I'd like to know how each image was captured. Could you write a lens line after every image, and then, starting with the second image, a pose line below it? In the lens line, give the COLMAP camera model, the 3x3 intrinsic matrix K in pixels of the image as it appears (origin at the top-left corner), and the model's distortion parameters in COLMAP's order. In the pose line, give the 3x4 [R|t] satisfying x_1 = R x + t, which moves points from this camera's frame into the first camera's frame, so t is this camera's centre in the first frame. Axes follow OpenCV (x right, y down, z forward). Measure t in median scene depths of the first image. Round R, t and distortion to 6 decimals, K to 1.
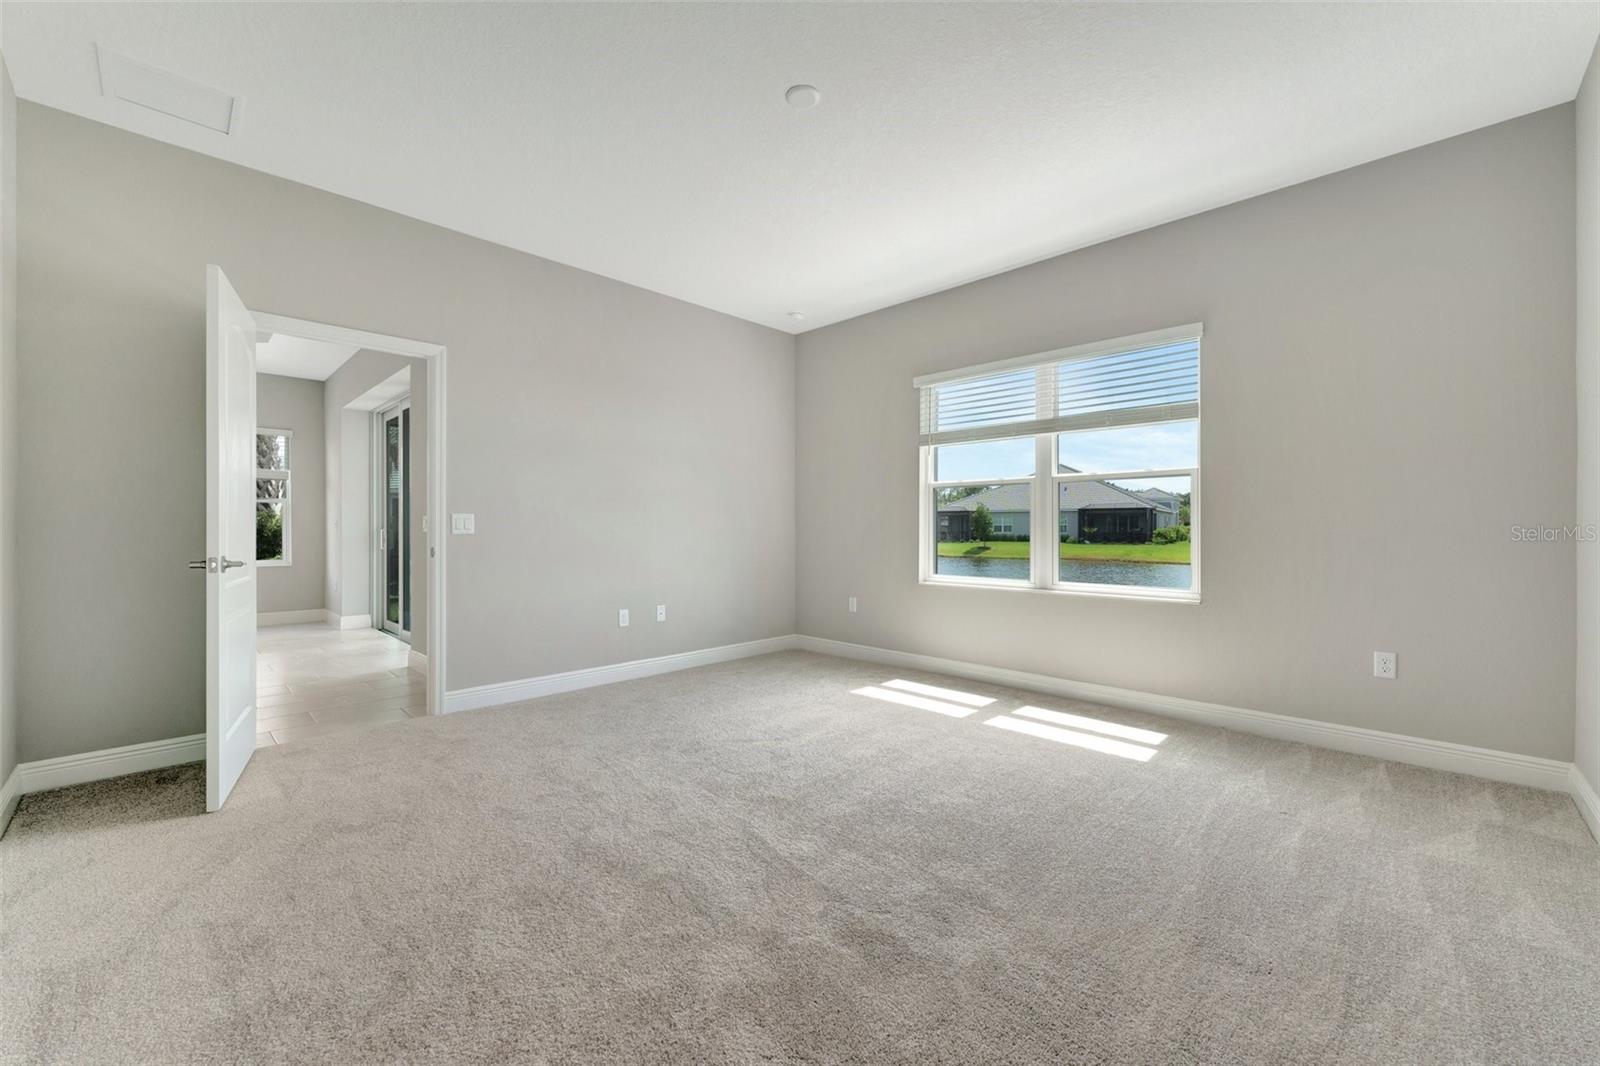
lens RADIAL K [[634.9, 0, 801.1], [0, 634.9, 526.3], [0, 0, 1]] dist [-0.000534, 0.000001]
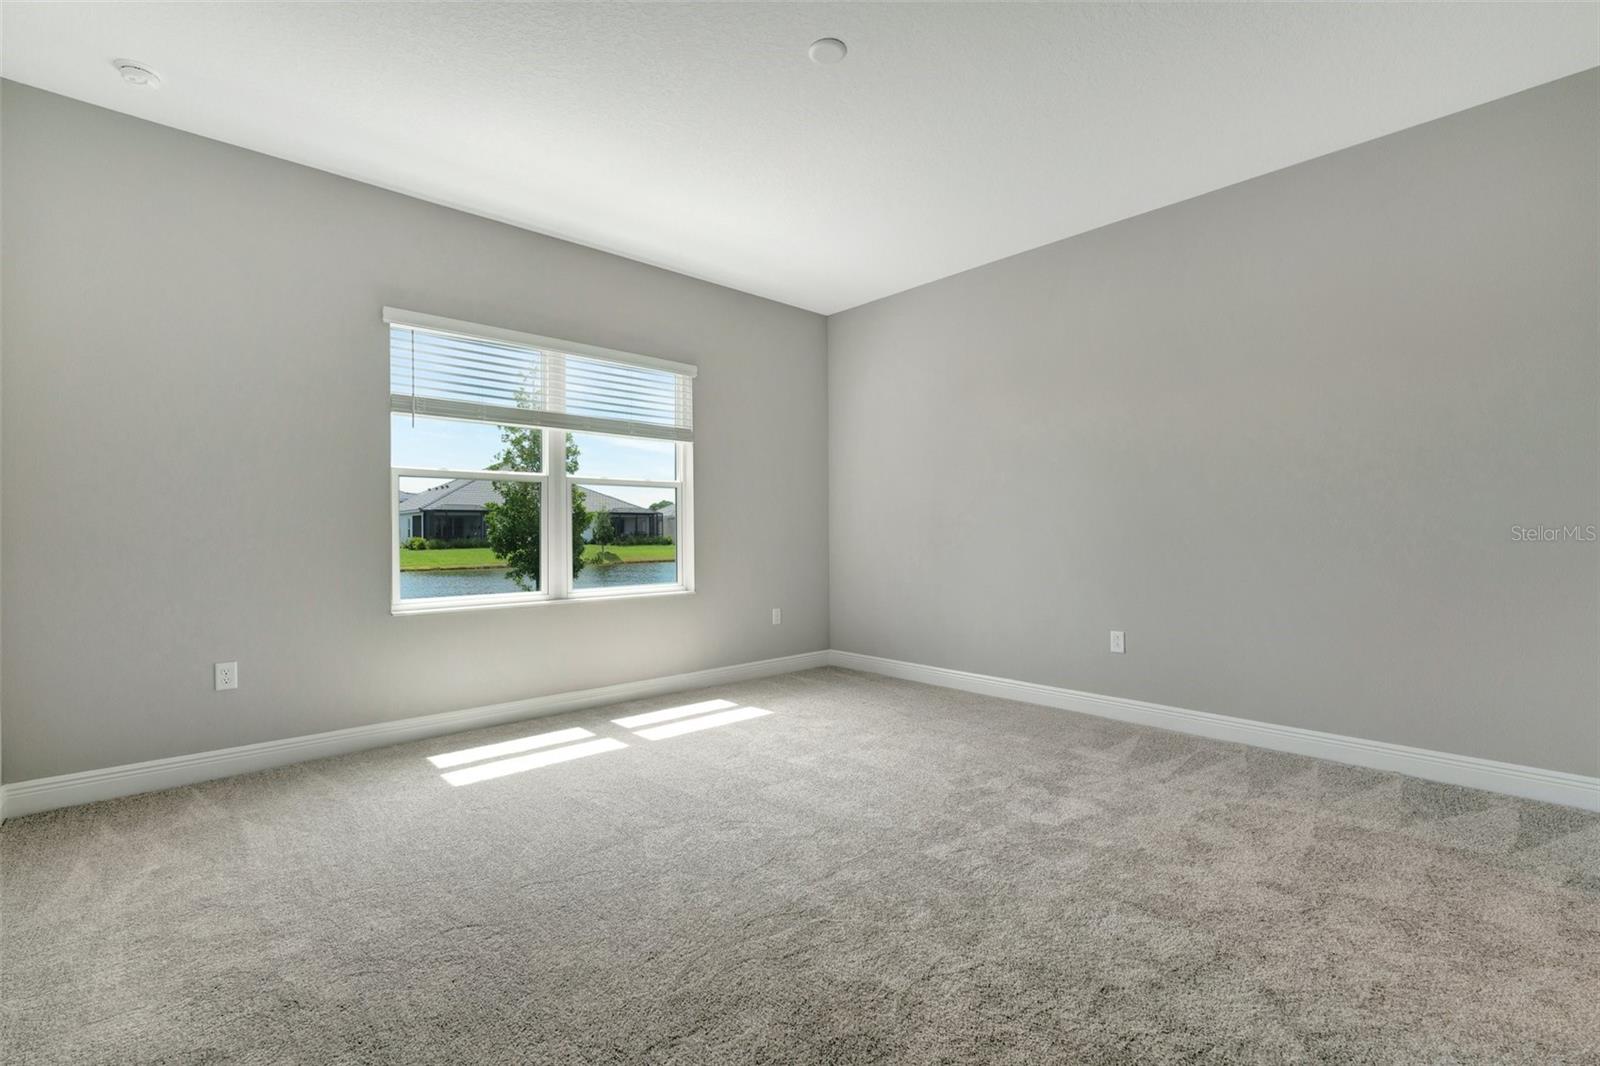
lens RADIAL K [[701.5, 0, 802.7], [0, 701.5, 533.1], [0, 0, 1]] dist [0.001186, 0.000019]
pose [[0.053566, -0.004267, 0.998555, -0.592063], [0.001894, 0.999990, 0.004172, 0.000339], [-0.998562, 0.001668, 0.053574, 0.584914]]
